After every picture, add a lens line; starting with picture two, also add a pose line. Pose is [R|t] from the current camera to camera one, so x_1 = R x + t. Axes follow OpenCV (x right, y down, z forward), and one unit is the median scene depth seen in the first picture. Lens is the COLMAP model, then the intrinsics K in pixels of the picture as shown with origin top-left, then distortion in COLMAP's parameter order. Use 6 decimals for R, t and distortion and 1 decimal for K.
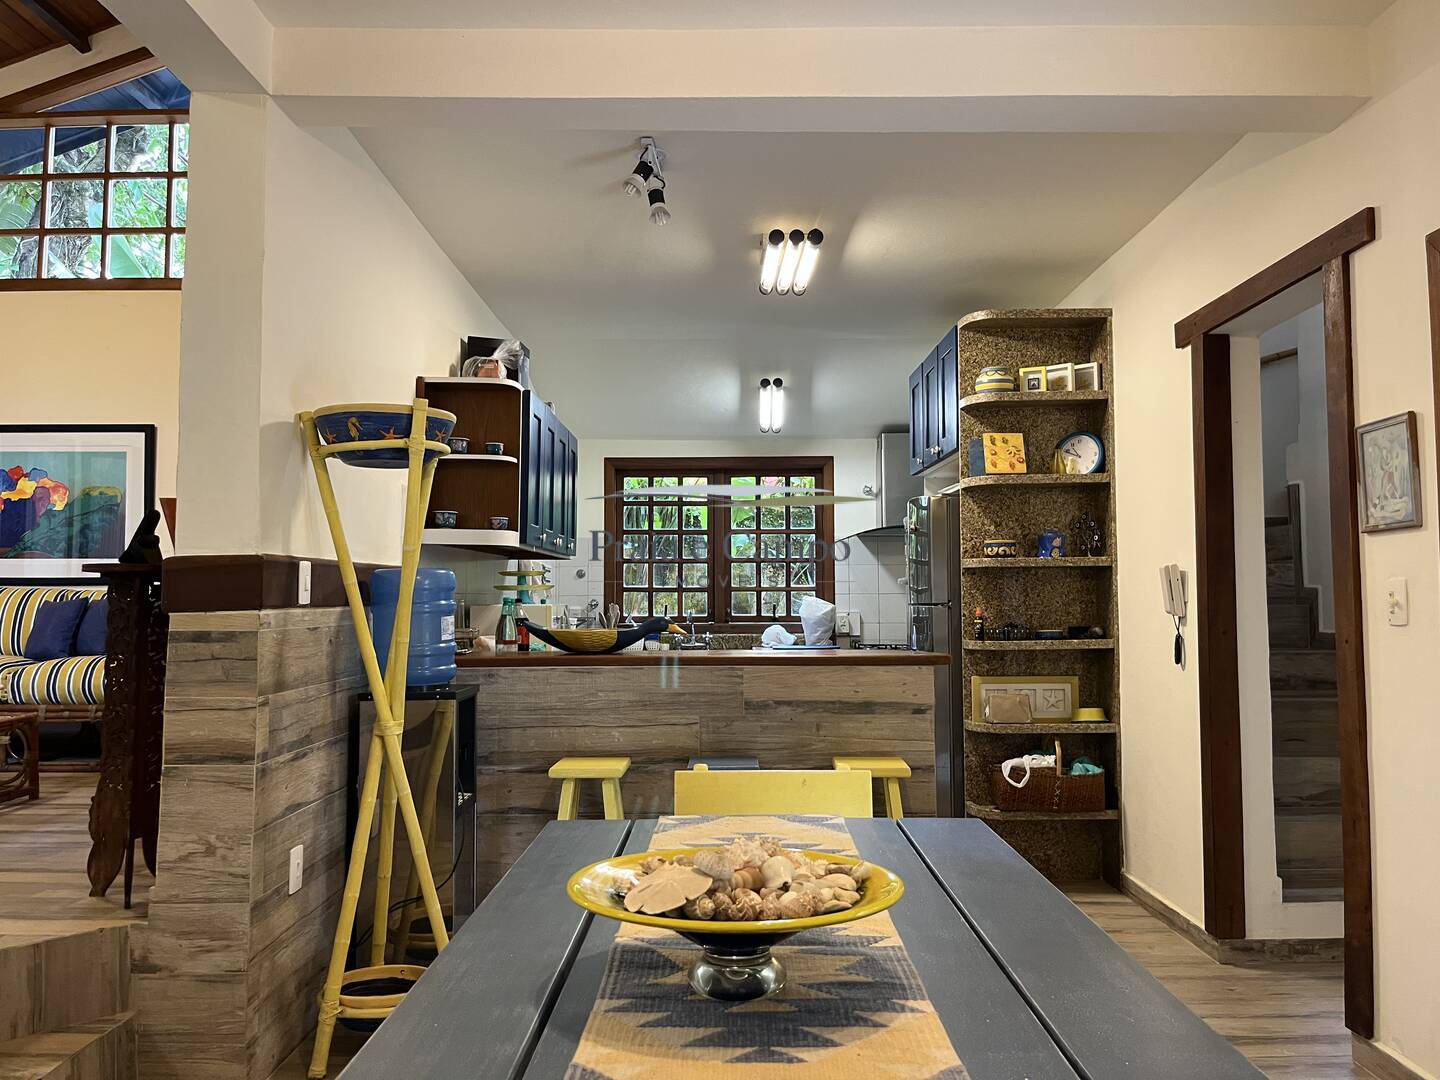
lens RADIAL K [[1076.9, 0, 705.0], [0, 1076.9, 531.1], [0, 0, 1]] dist [0.034223, -0.033425]
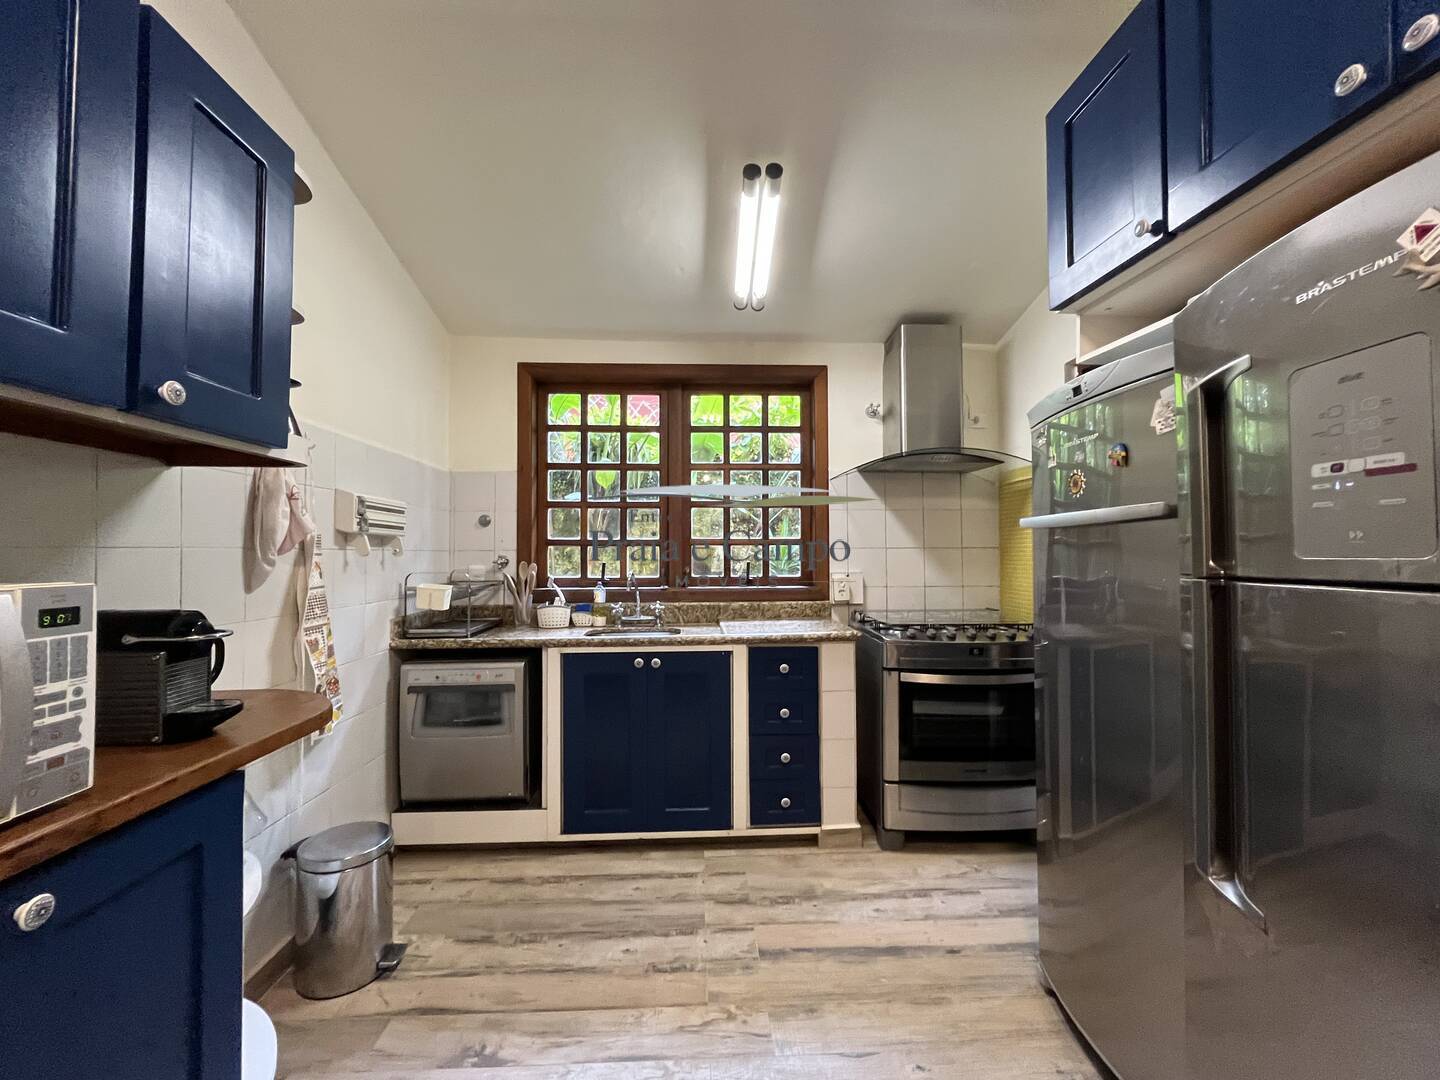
lens RADIAL K [[589.8, 0, 717.2], [0, 589.8, 538.1], [0, 0, 1]] dist [-0.001760, 0.001335]
pose [[0.997945, 0.001626, 0.064063, 0.016486], [-0.004312, 0.999116, 0.041816, 0.034063], [-0.063938, -0.042006, 0.997069, 0.590747]]
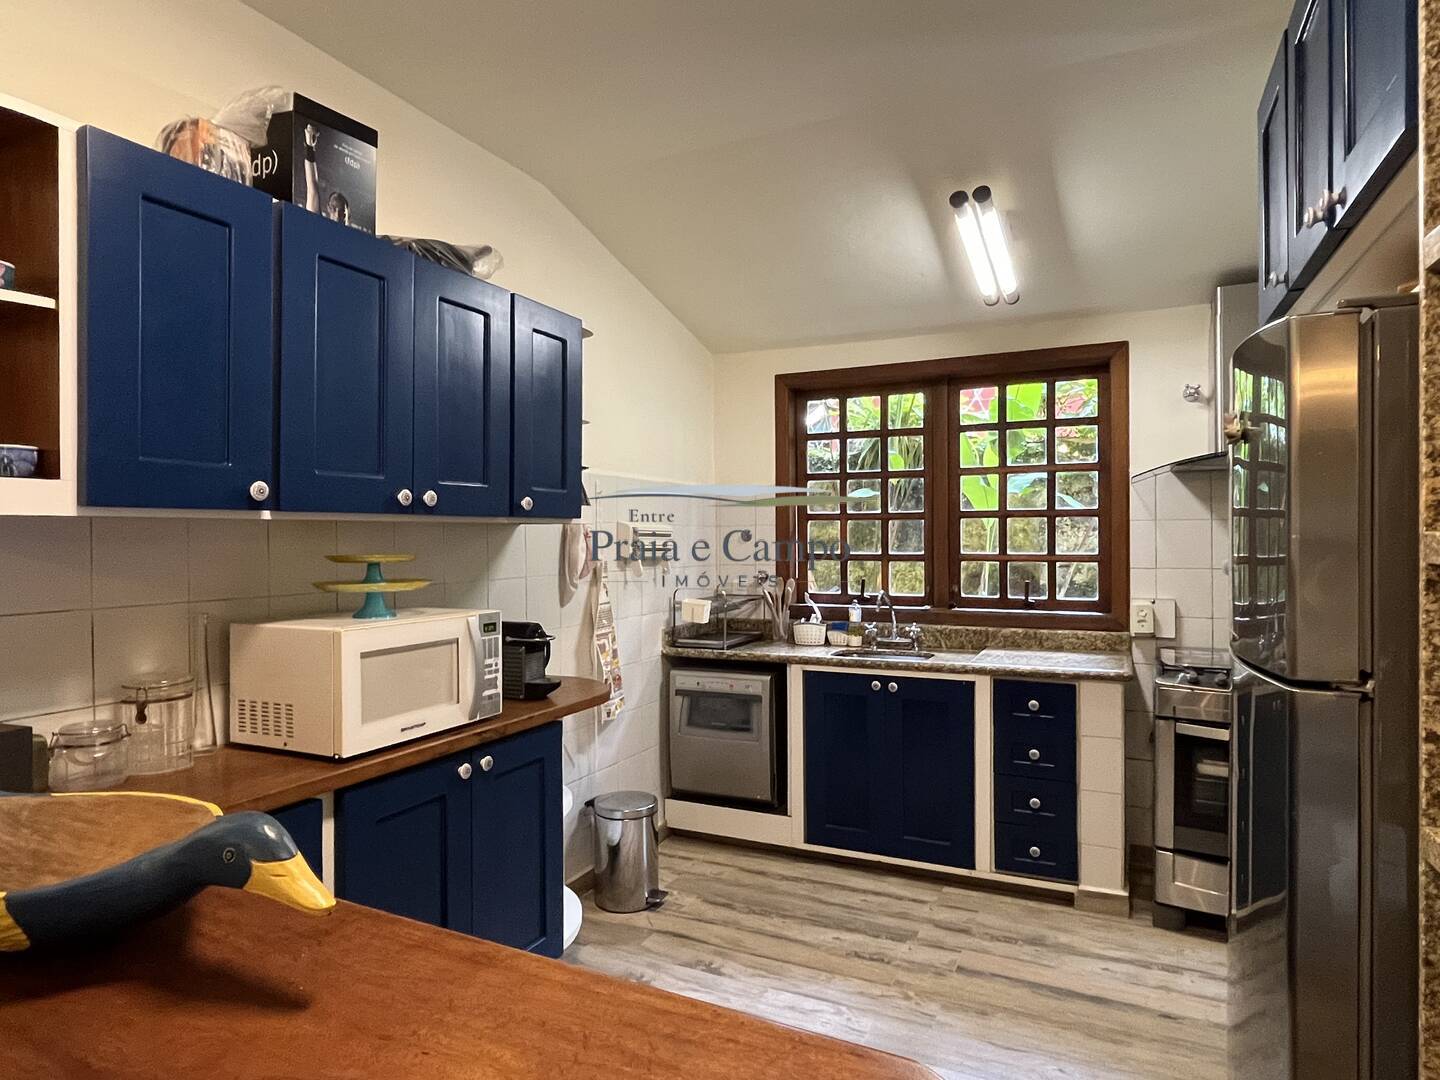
lens RADIAL K [[836.6, 0, 709.8], [0, 836.6, 539.2], [0, 0, 1]] dist [0.005725, 0.002845]
pose [[0.908296, -0.000745, -0.418327, 0.102844], [0.029225, 0.997668, 0.061679, 0.005856], [0.417306, -0.068249, 0.906200, 0.467629]]
